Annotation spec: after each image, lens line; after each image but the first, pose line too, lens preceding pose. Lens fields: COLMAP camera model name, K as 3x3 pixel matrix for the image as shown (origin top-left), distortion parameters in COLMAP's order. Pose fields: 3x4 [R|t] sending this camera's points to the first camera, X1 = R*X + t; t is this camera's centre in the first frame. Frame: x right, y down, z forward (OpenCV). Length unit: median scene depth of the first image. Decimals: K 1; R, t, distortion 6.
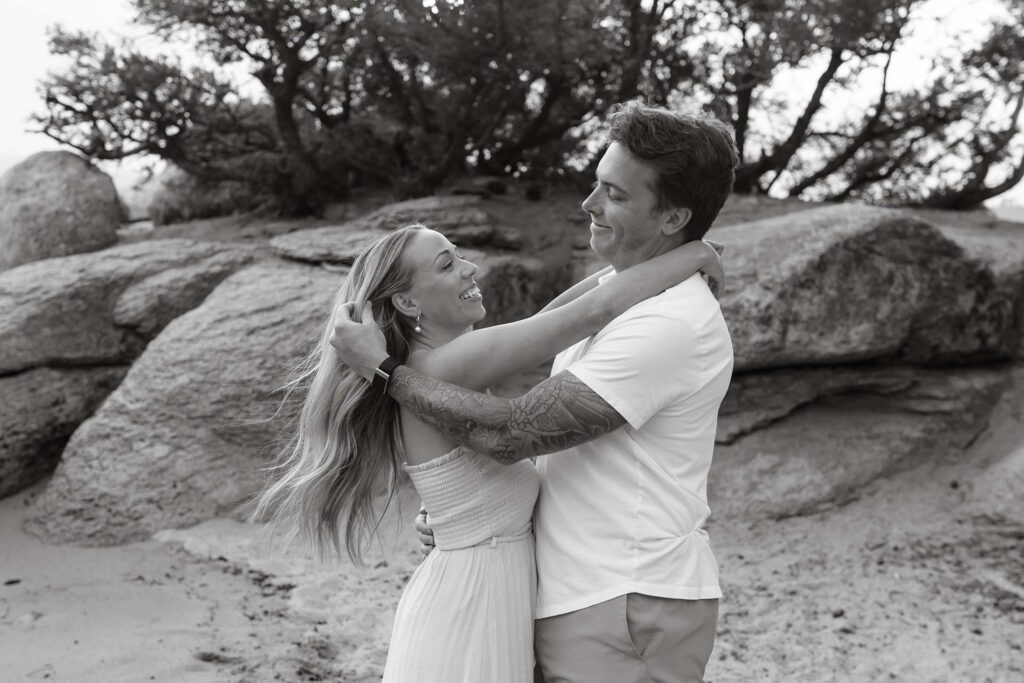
lens RADIAL K [[1173.1, 0, 512.0], [0, 1173.1, 341.5], [0, 0, 1]] dist [0.017152, -0.005821]
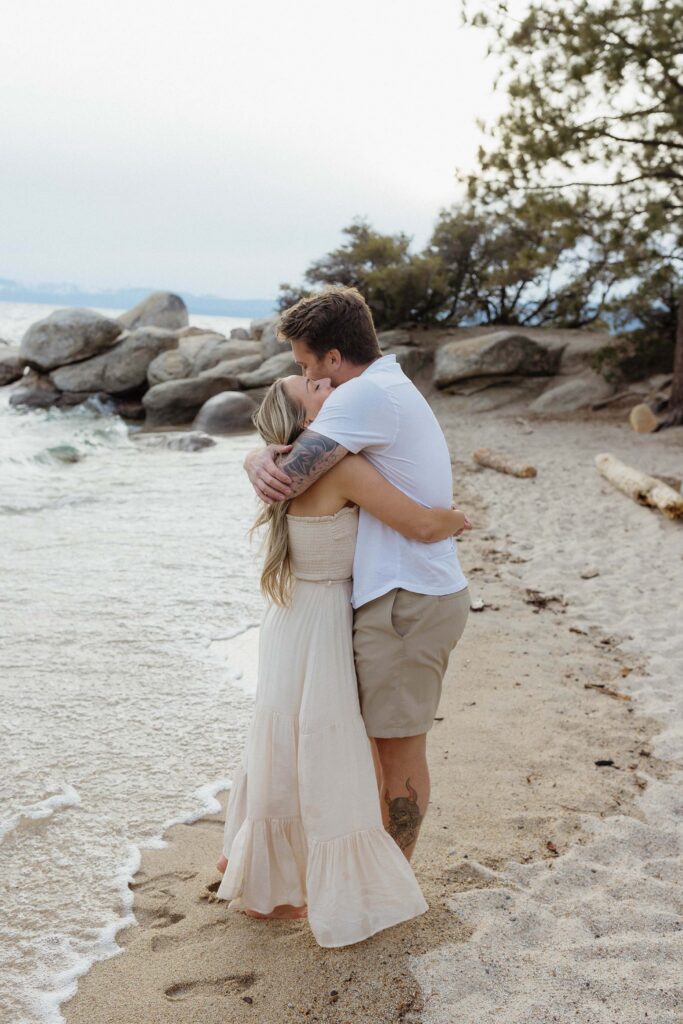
lens RADIAL K [[1040.3, 0, 346.9], [0, 1040.3, 497.2], [0, 0, 1]] dist [0.007432, 0.002176]
pose [[0.991308, -0.004030, -0.131502, 0.218599], [0.013053, 0.997612, 0.067824, 0.170535], [0.130914, -0.068951, 0.988993, -2.288561]]
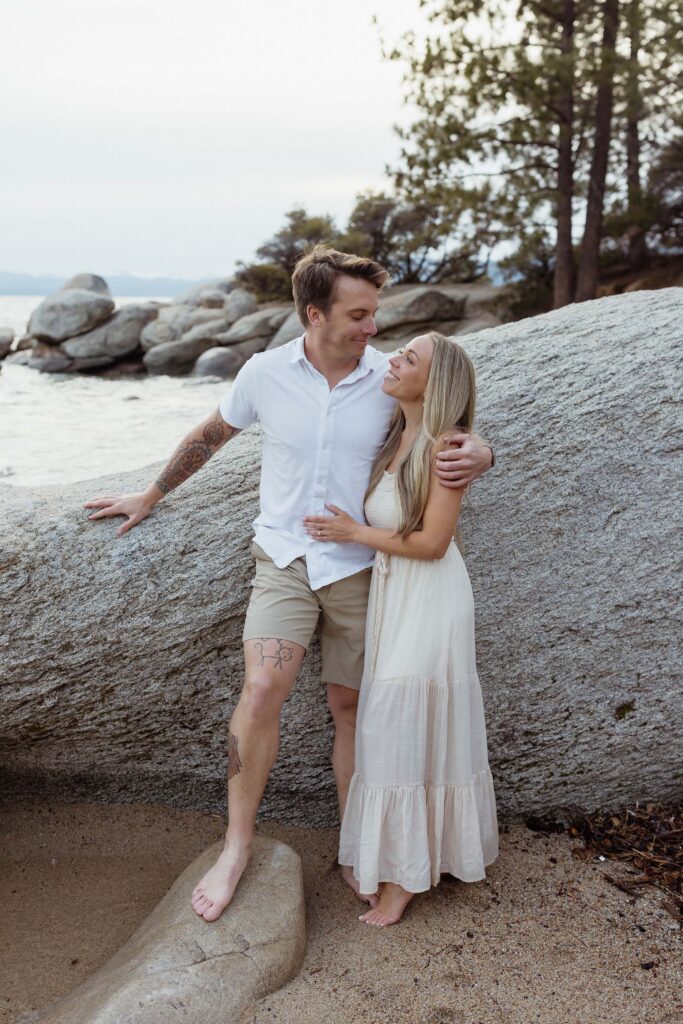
lens RADIAL K [[1171.1, 0, 308.3], [0, 1171.1, 513.5], [0, 0, 1]] dist [0.013027, 0.001450]
pose [[0.996329, -0.085415, -0.005719, -0.217347], [0.085577, 0.991978, 0.093036, 0.302008], [-0.002273, -0.093184, 0.995646, -3.734251]]
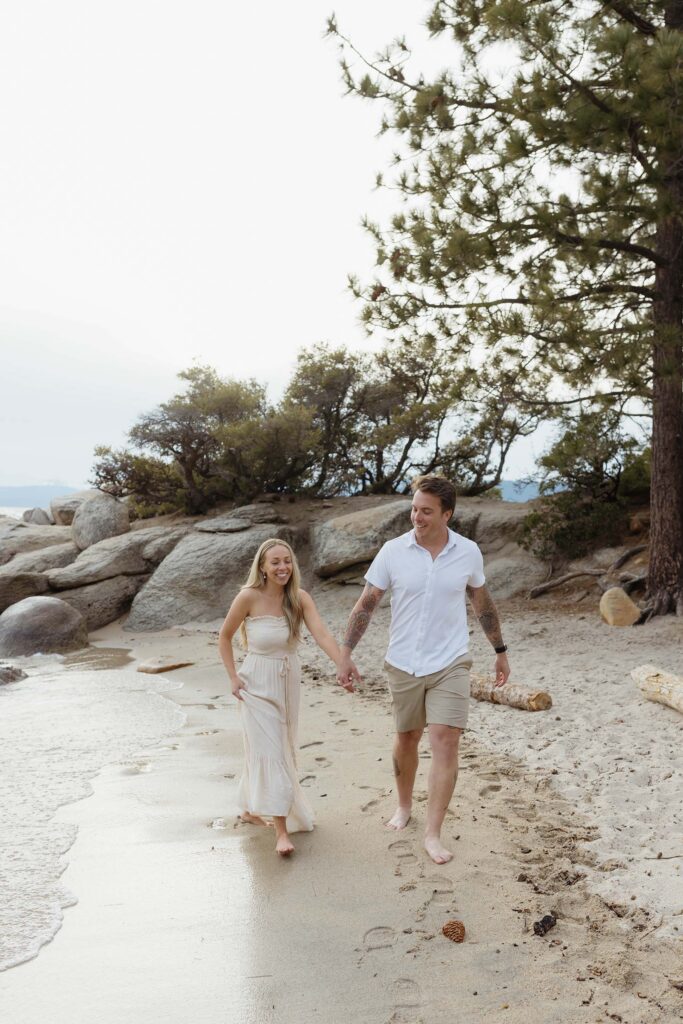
lens RADIAL K [[1057.6, 0, 338.6], [0, 1057.6, 587.4], [0, 0, 1]] dist [-0.008202, -0.001020]
pose [[0.995665, -0.062637, 0.068757, -0.058312], [0.063963, 0.997803, -0.017246, 0.123066], [-0.067526, 0.021569, 0.997484, -1.481177]]
